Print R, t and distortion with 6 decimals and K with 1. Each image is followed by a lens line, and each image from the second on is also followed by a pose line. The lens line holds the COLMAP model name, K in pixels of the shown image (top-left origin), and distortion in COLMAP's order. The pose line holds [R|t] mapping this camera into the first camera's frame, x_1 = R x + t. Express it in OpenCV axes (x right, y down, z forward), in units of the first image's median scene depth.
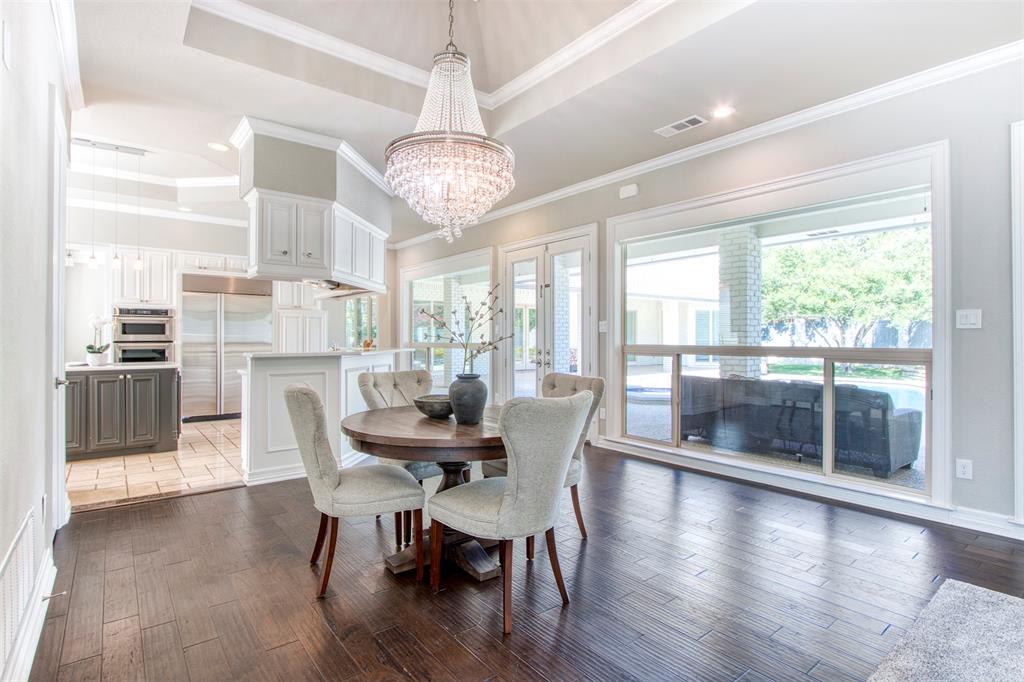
lens RADIAL K [[519.1, 0, 502.3], [0, 519.1, 334.5], [0, 0, 1]] dist [-0.013116, 0.000175]
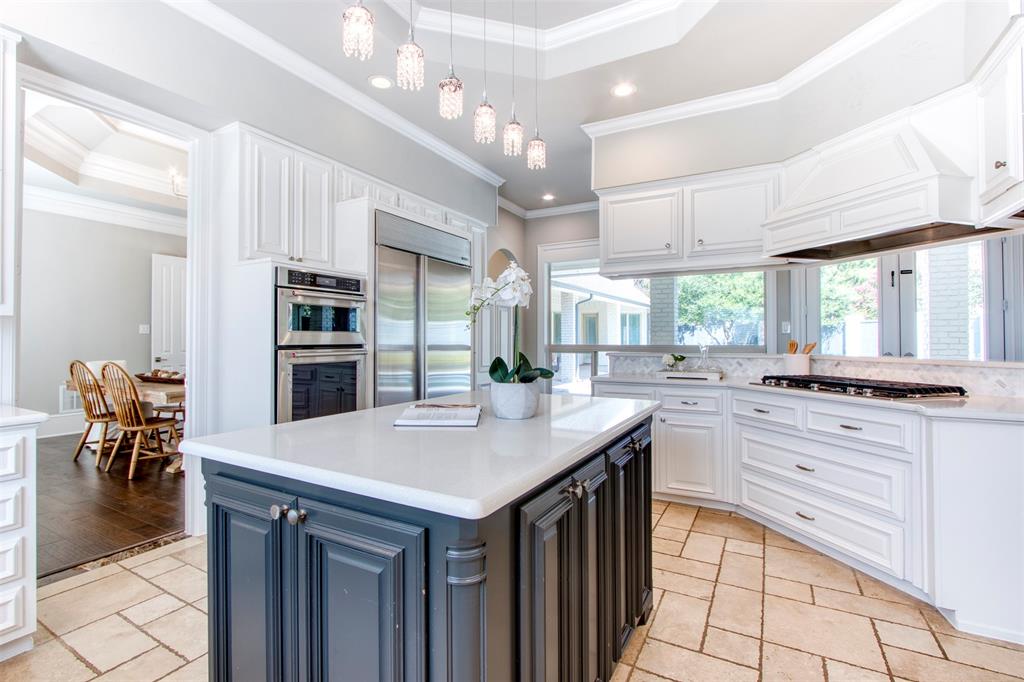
lens RADIAL K [[478.0, 0, 505.0], [0, 478.0, 336.1], [0, 0, 1]] dist [-0.004333, -0.001838]
pose [[0.927653, 0.002949, 0.373432, -0.682130], [-0.003236, 0.999995, 0.000141, 0.003847], [-0.373430, -0.001339, 0.927657, 0.529079]]
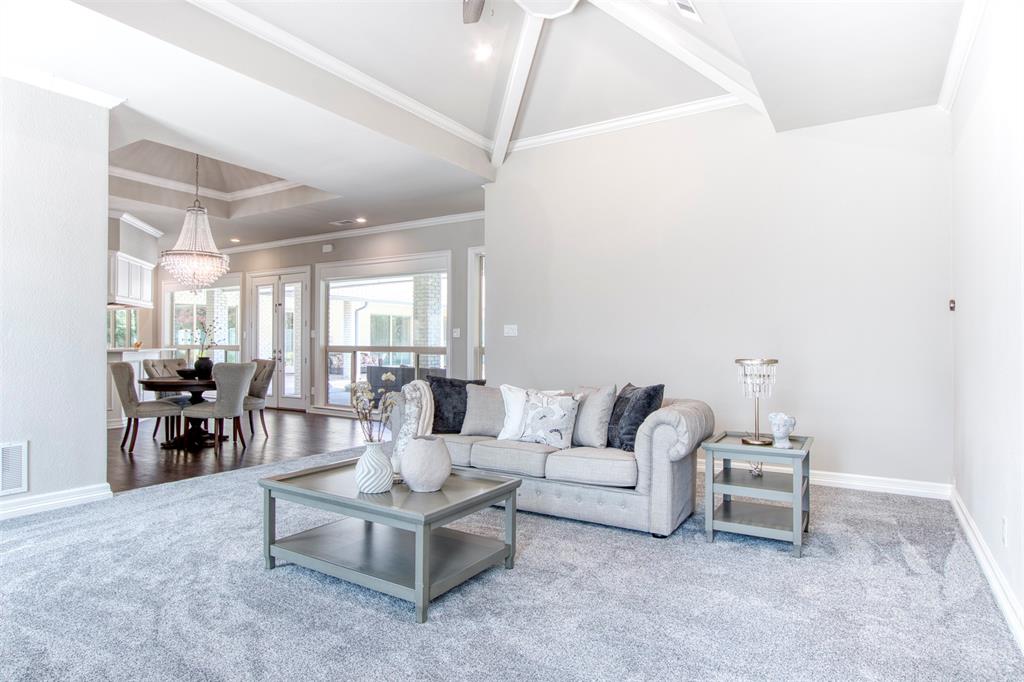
lens RADIAL K [[621.2, 0, 512.7], [0, 621.2, 338.2], [0, 0, 1]] dist [-0.008646, 0.000467]
pose [[0.945272, 0.006004, 0.326229, 0.229953], [-0.006499, 0.999979, 0.000427, -0.010401], [-0.326219, -0.002524, 0.945291, -1.400595]]
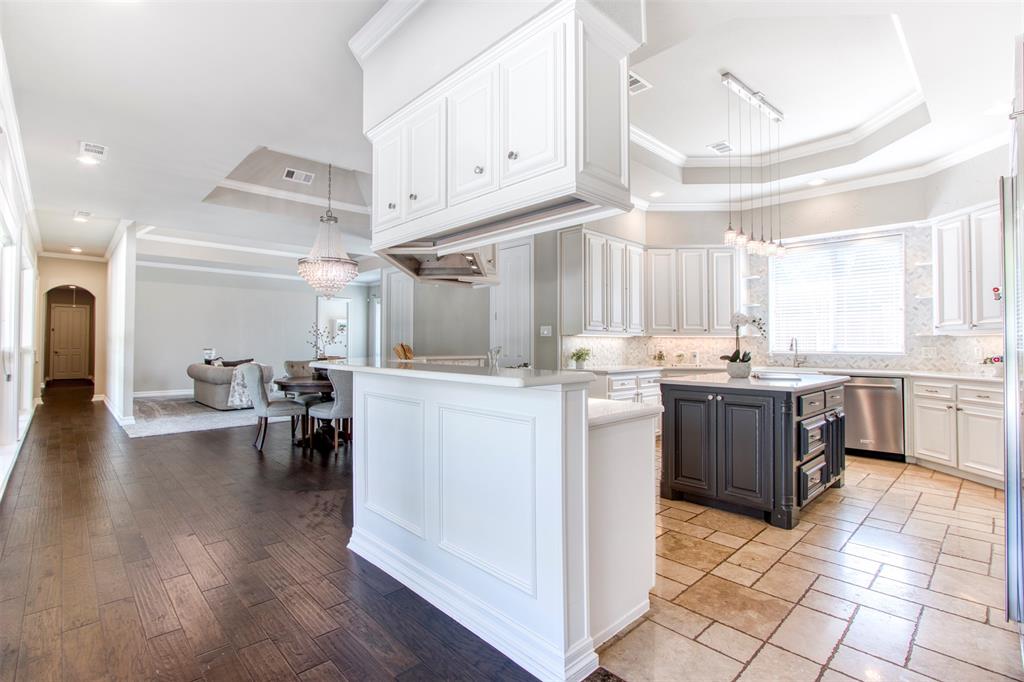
lens RADIAL K [[478.0, 0, 508.7], [0, 478.0, 336.5], [0, 0, 1]] dist [-0.004333, -0.001838]
pose [[-0.993444, -0.001235, -0.114313, -0.277550], [0.002238, 0.999540, -0.030243, 0.012060], [0.114298, -0.030301, -0.992984, 1.204236]]
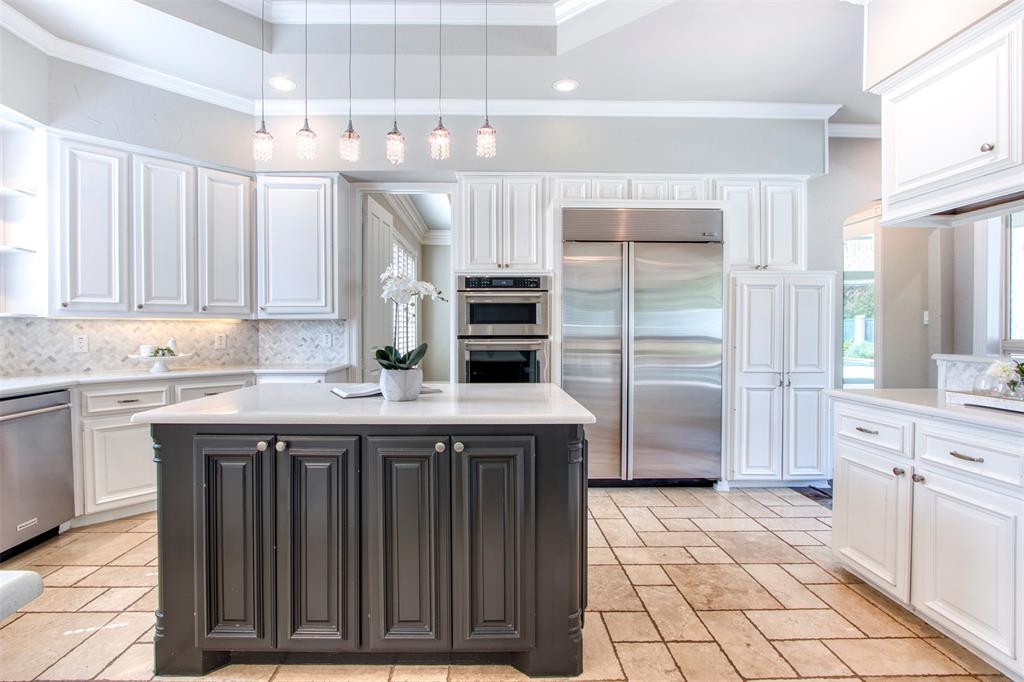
lens RADIAL K [[478.0, 0, 489.6], [0, 478.0, 336.4], [0, 0, 1]] dist [-0.004333, -0.001838]
pose [[0.797438, 0.006892, -0.603361, -0.385721], [0.005625, 0.999806, 0.018854, 0.003589], [0.603374, -0.018429, 0.797245, 0.566328]]
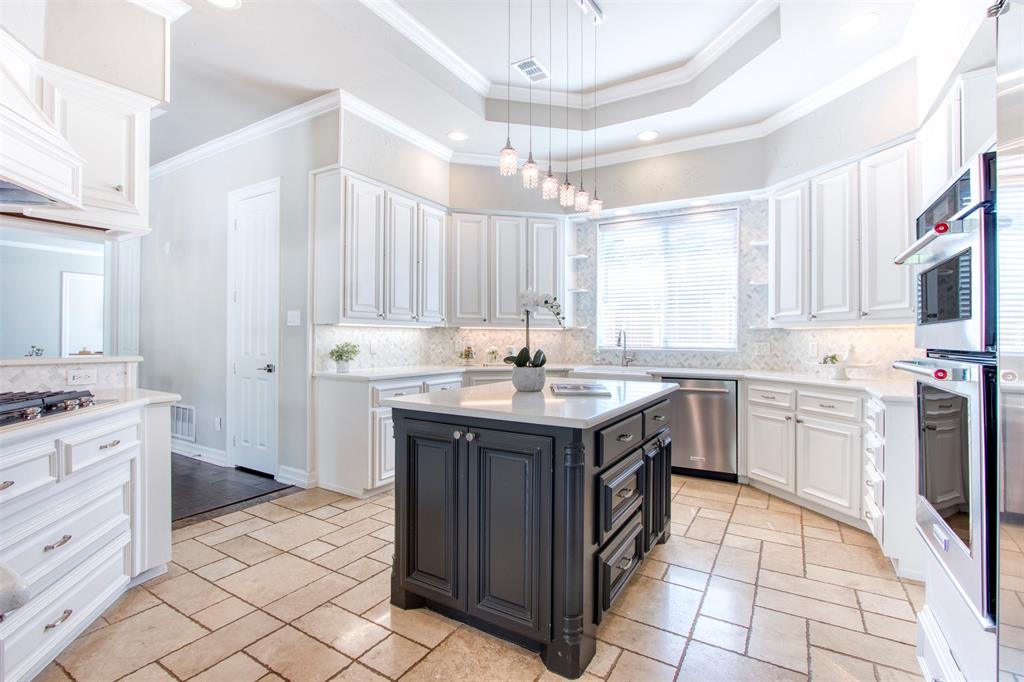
lens RADIAL K [[478.0, 0, 504.5], [0, 478.0, 339.4], [0, 0, 1]] dist [-0.004333, -0.001838]
pose [[-0.929635, -0.000360, -0.368483, -0.439063], [0.002627, 0.999968, -0.007605, 0.008346], [0.368474, -0.008037, -0.929603, 1.030124]]
